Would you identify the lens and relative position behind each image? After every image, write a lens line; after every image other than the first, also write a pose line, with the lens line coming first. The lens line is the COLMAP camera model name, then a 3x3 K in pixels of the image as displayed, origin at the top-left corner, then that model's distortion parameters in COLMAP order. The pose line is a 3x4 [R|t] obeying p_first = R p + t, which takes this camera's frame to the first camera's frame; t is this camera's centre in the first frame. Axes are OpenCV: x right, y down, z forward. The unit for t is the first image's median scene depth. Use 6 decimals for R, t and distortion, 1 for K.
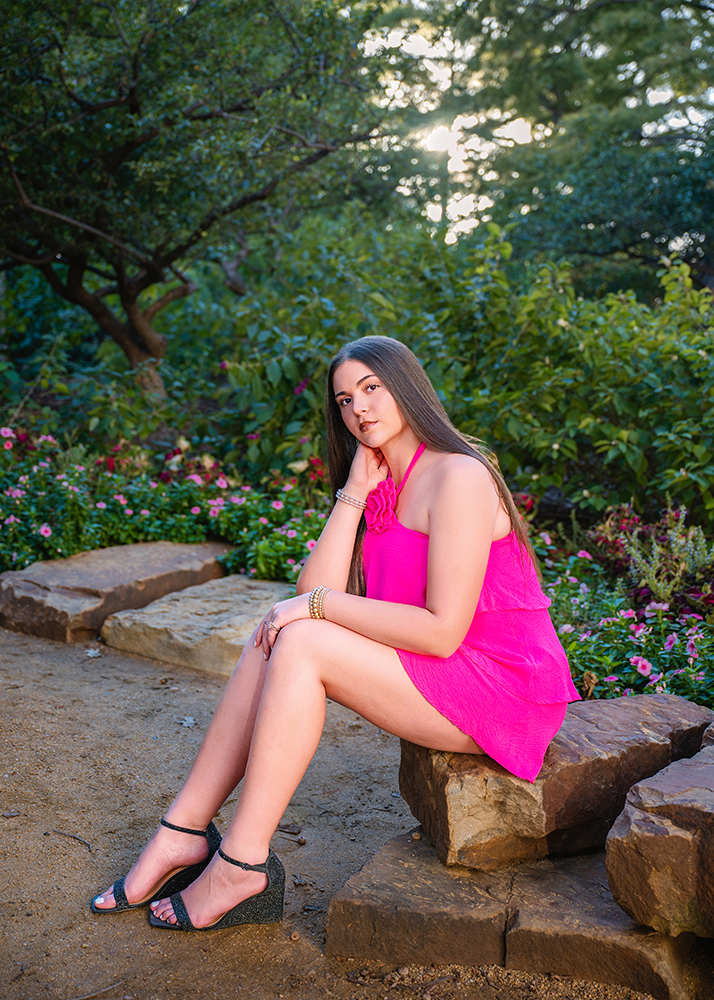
lens RADIAL K [[1215.5, 0, 362.6], [0, 1215.5, 522.3], [0, 0, 1]] dist [0.021784, 0.202305]
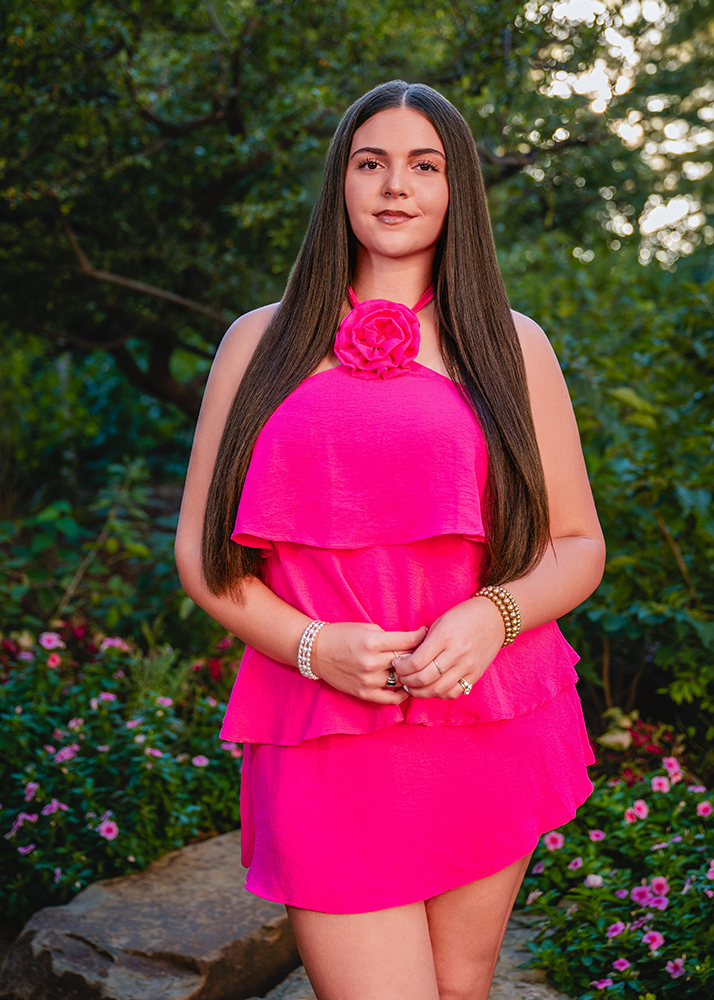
lens RADIAL K [[1477.1, 0, 358.3], [0, 1477.1, 472.5], [0, 0, 1]] dist [0.119191, -0.011953]
pose [[0.993345, -0.043778, -0.106528, -0.047766], [0.034795, 0.995793, -0.084769, -0.090666], [0.109791, 0.080498, 0.990690, 0.248244]]
